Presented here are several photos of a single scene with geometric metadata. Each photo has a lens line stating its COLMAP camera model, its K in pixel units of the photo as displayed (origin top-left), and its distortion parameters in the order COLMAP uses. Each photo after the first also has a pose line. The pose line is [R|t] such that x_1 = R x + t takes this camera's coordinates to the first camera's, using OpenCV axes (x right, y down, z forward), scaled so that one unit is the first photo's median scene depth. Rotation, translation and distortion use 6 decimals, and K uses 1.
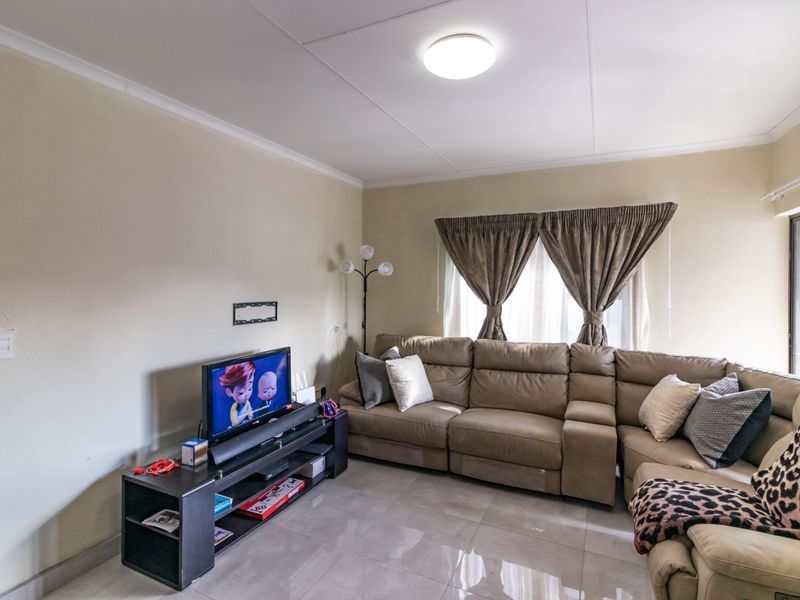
lens RADIAL K [[414.5, 0, 400.9], [0, 414.5, 297.1], [0, 0, 1]] dist [-0.001563, 0.000241]
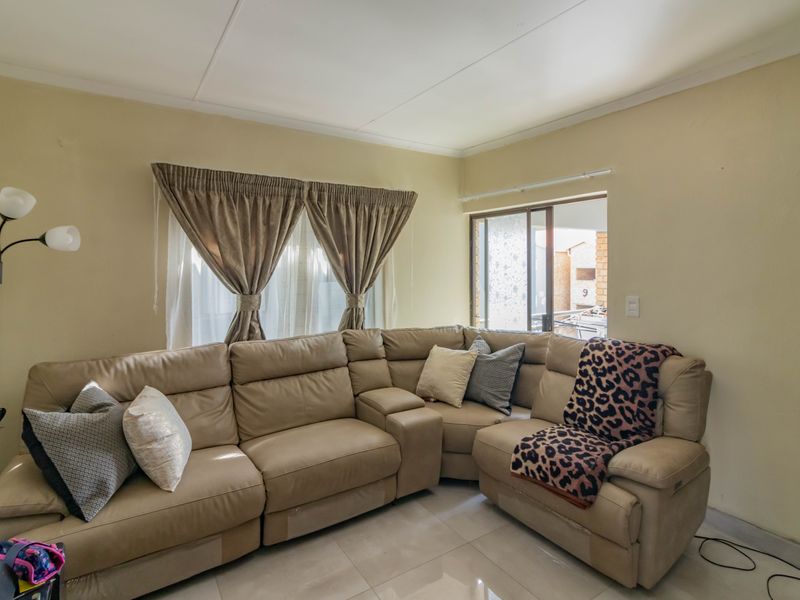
lens RADIAL K [[426.2, 0, 398.9], [0, 426.2, 267.1], [0, 0, 1]] dist [-0.001502, -0.000648]
pose [[0.521568, -0.007303, 0.853178, -0.319951], [0.031968, 0.999429, -0.010987, -0.013047], [-0.852610, 0.033005, 0.521504, 0.407207]]
